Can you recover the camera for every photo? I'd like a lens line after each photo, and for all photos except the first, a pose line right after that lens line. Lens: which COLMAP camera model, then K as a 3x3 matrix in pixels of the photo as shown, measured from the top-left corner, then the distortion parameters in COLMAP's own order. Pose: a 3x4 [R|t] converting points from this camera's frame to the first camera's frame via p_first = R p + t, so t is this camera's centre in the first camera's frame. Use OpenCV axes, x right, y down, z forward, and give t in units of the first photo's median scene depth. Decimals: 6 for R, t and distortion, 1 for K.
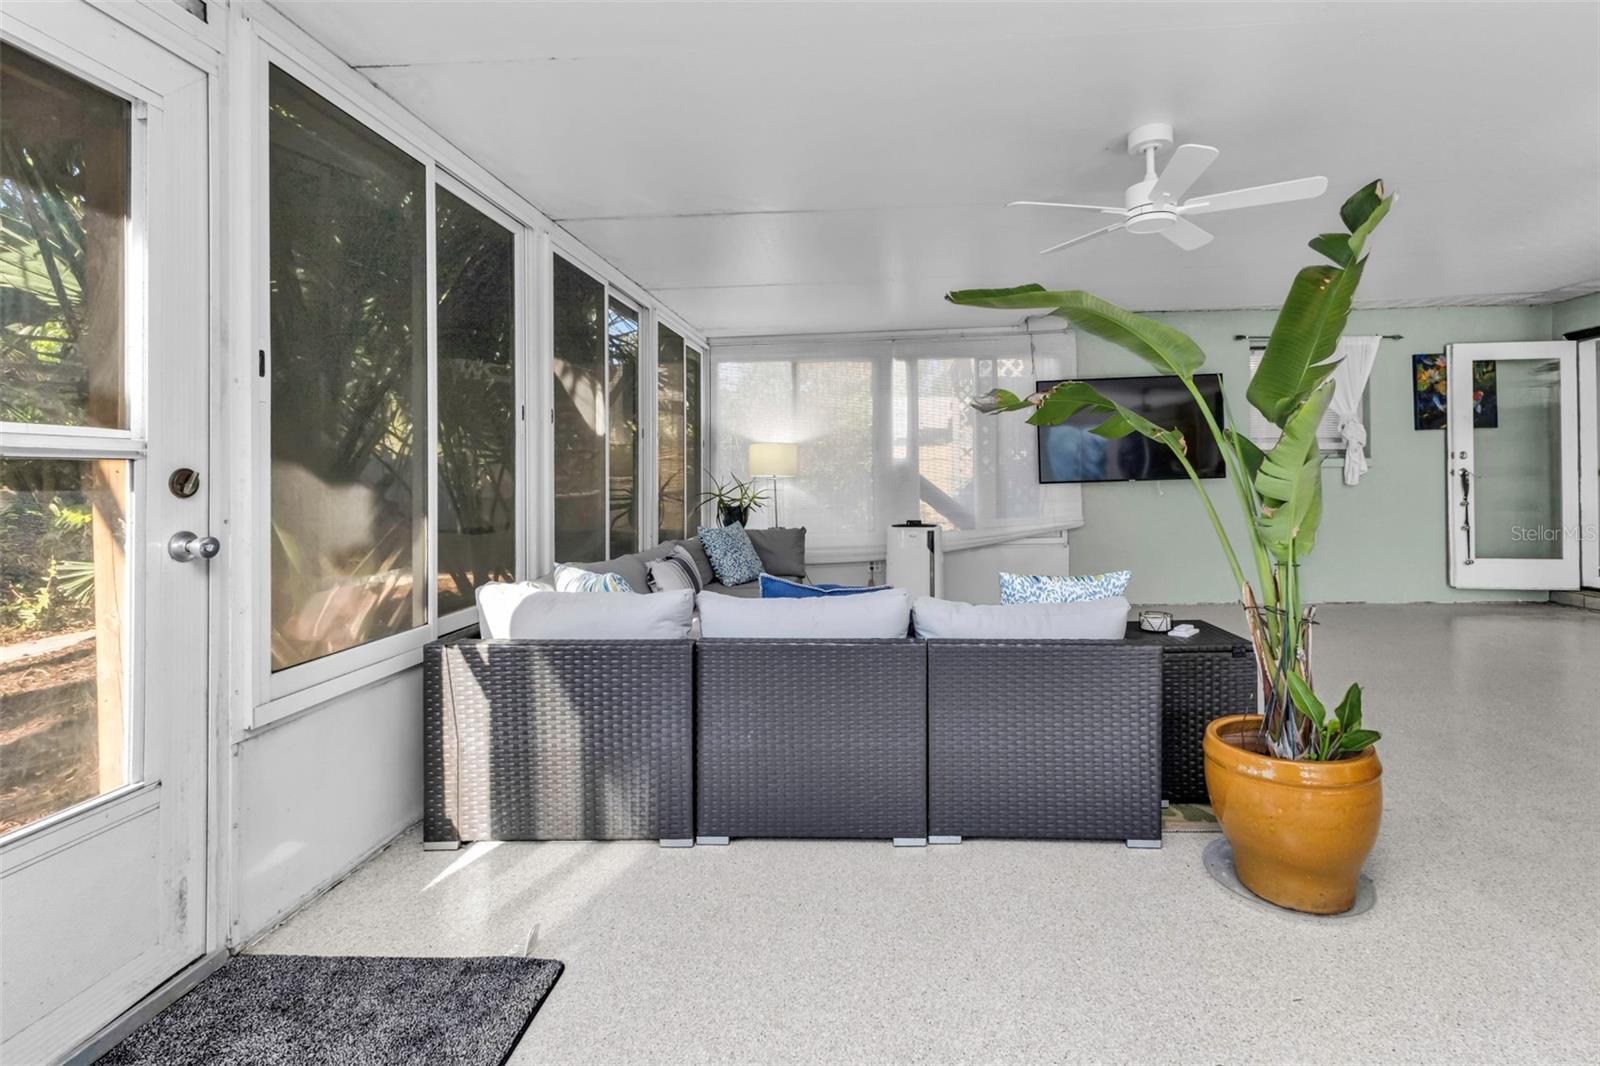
lens RADIAL K [[717.7, 0, 855.3], [0, 717.7, 474.5], [0, 0, 1]] dist [0.001338, 0.000034]
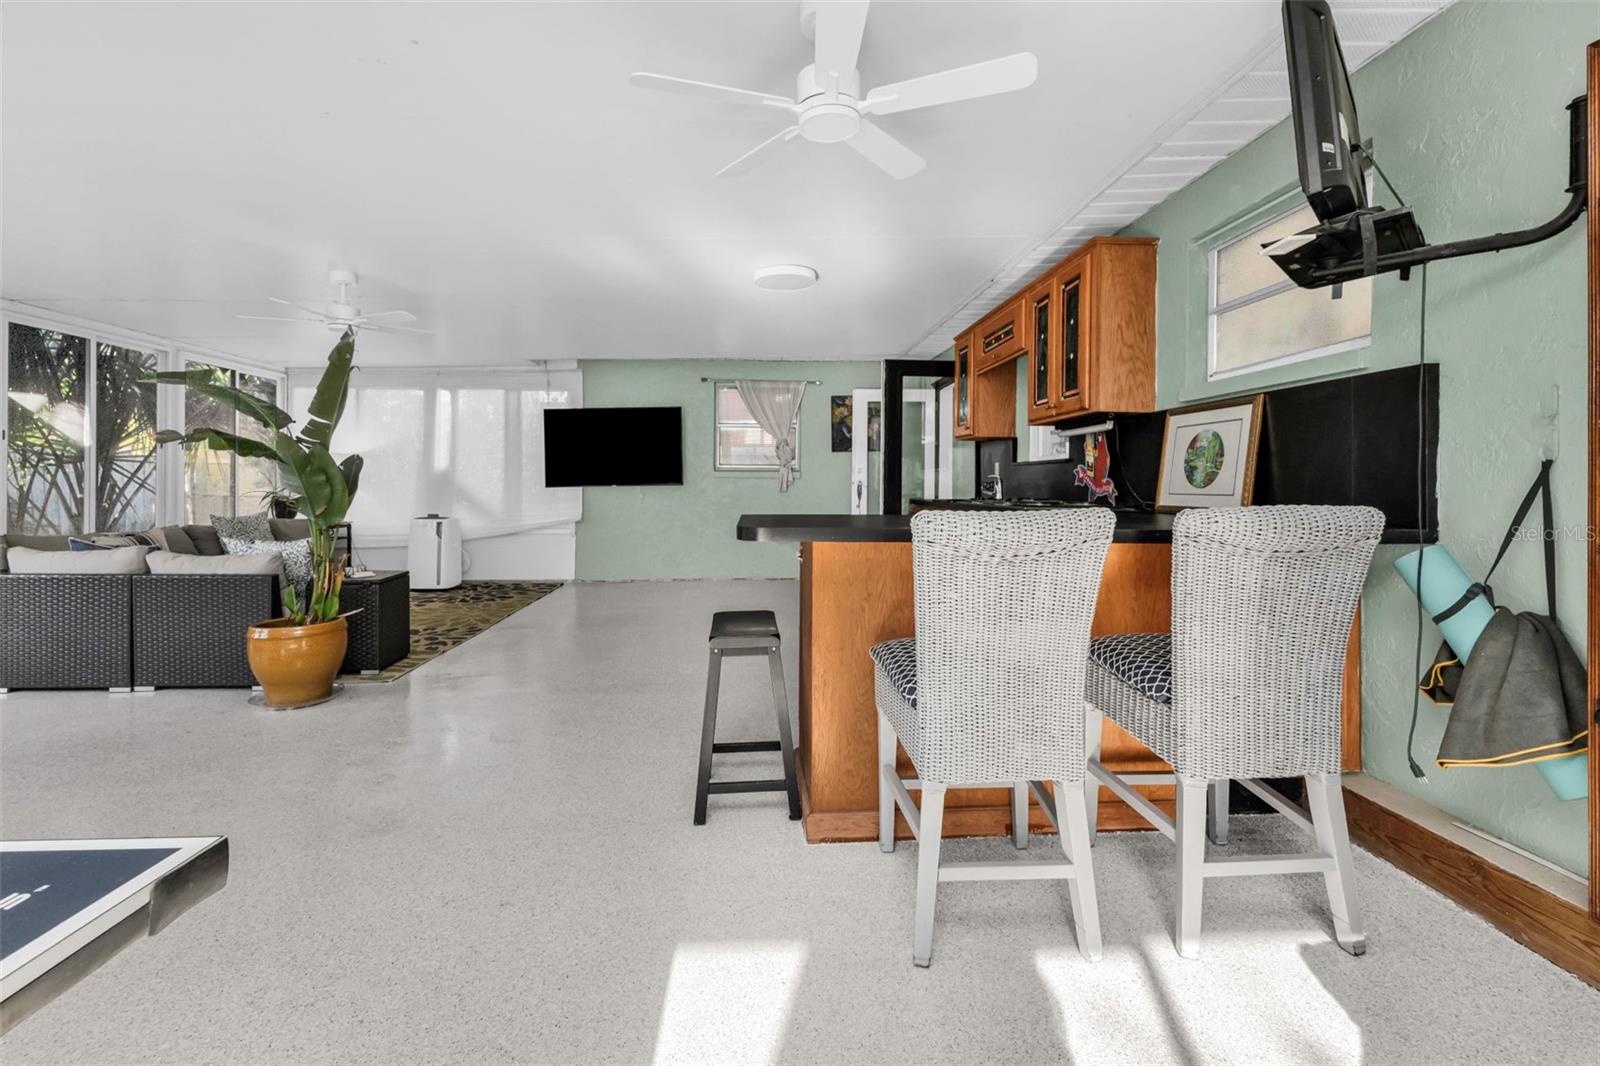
lens RADIAL K [[699.5, 0, 784.8], [0, 699.5, 487.7], [0, 0, 1]] dist [0.006854, -0.000059]
pose [[0.995742, 0.012734, 0.091305, 0.575006], [-0.013793, 0.999845, 0.010973, -0.006393], [-0.091151, -0.012185, 0.995763, -0.315682]]
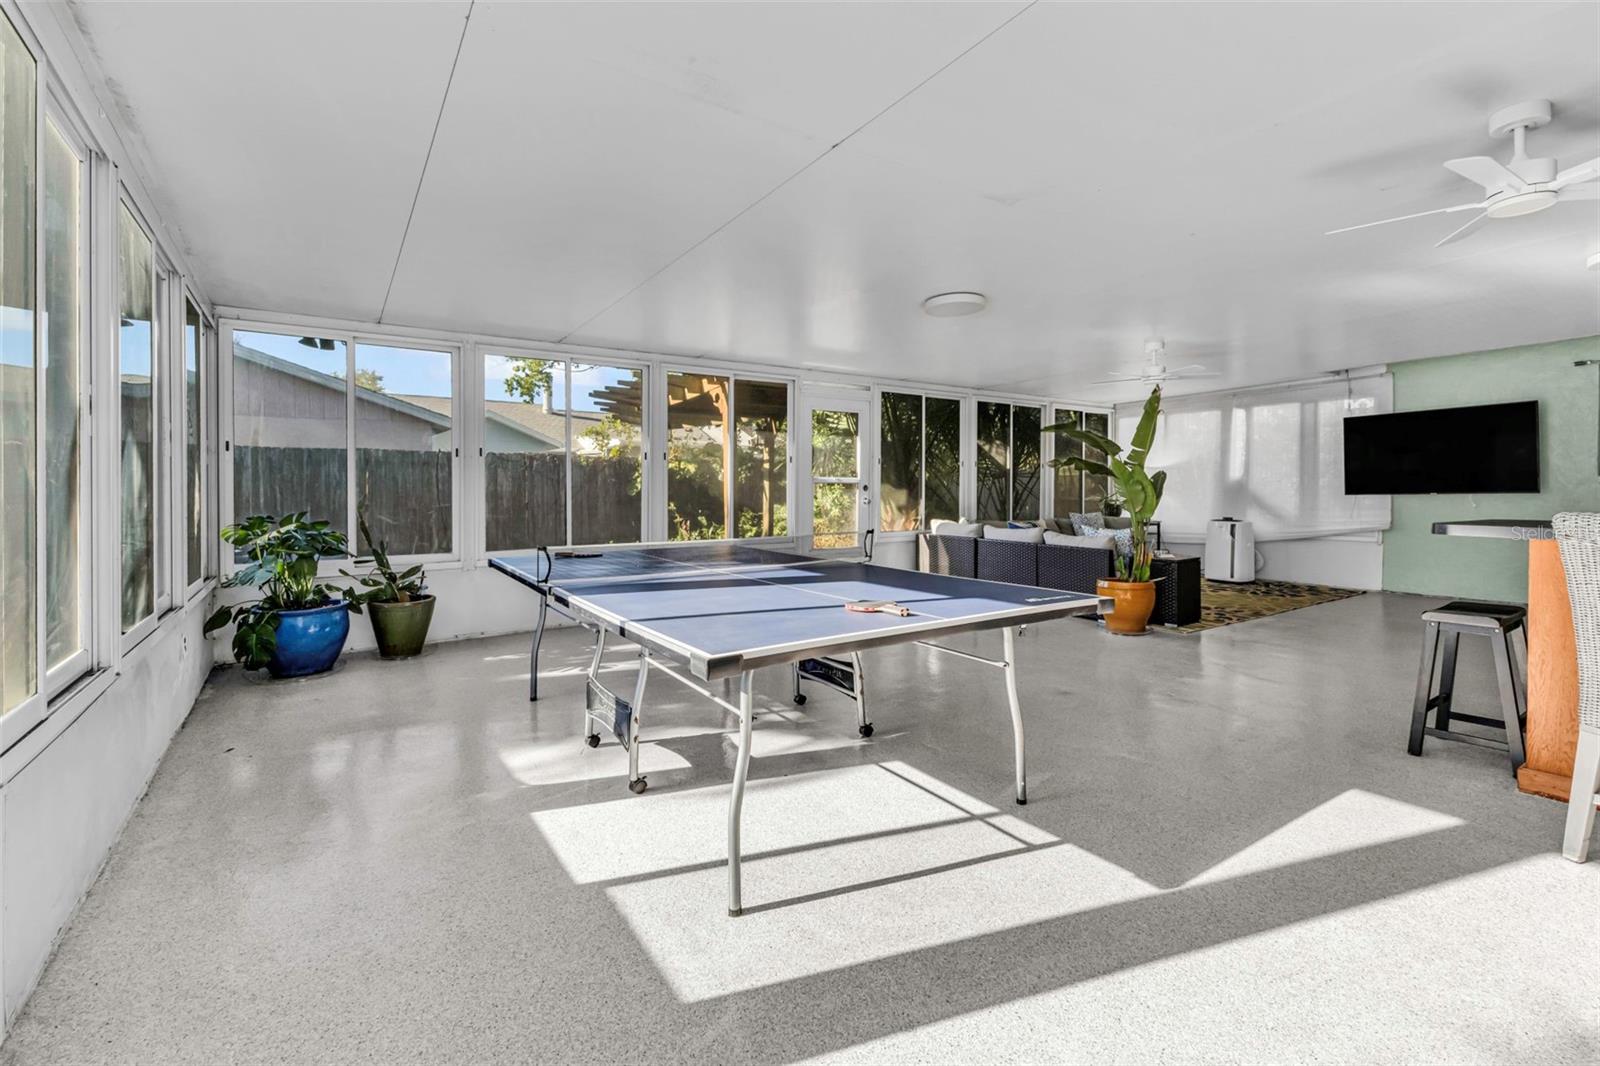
lens RADIAL K [[699.5, 0, 784.8], [0, 699.5, 487.7], [0, 0, 1]] dist [0.006854, -0.000059]
pose [[0.575054, 0.010427, -0.818049, 0.722906], [-0.003315, 0.999940, 0.010415, -0.010417], [0.818109, -0.003278, 0.575054, -0.596887]]
